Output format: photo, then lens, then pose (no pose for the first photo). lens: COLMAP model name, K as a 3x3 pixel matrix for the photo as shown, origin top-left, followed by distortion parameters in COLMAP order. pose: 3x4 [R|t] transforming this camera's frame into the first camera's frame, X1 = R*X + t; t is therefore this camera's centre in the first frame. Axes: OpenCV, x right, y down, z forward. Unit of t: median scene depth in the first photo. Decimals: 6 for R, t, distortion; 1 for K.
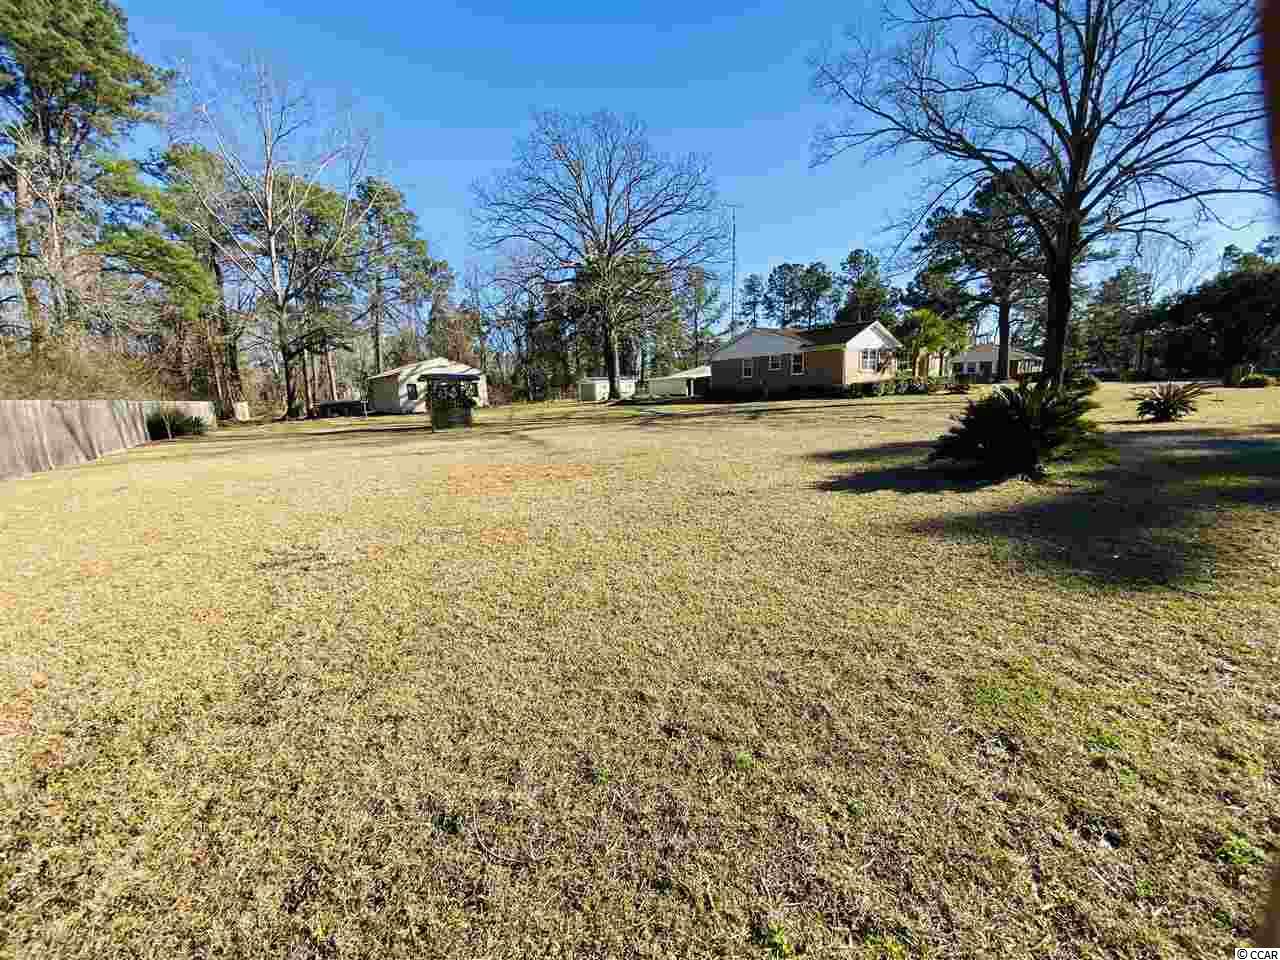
lens RADIAL K [[975.4, 0, 643.1], [0, 975.4, 501.7], [0, 0, 1]] dist [0.048889, -0.045160]
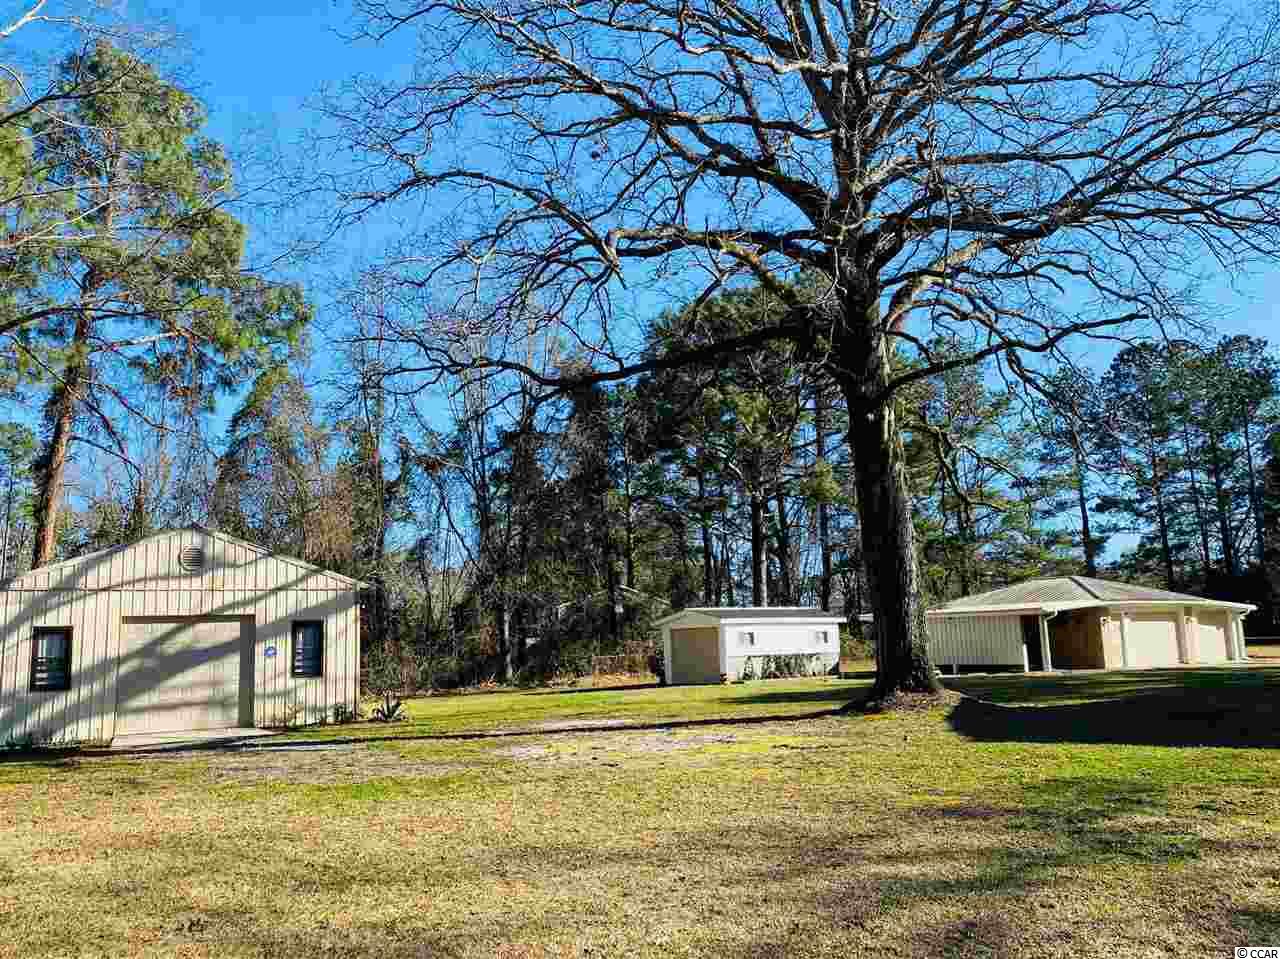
lens RADIAL K [[975.4, 0, 643.1], [0, 975.4, 501.2], [0, 0, 1]] dist [0.048889, -0.045160]
pose [[0.997535, 0.017344, 0.067988, -0.094685], [0.000959, 0.965506, -0.260379, -0.073954], [-0.070159, 0.259802, 0.963110, 0.655420]]
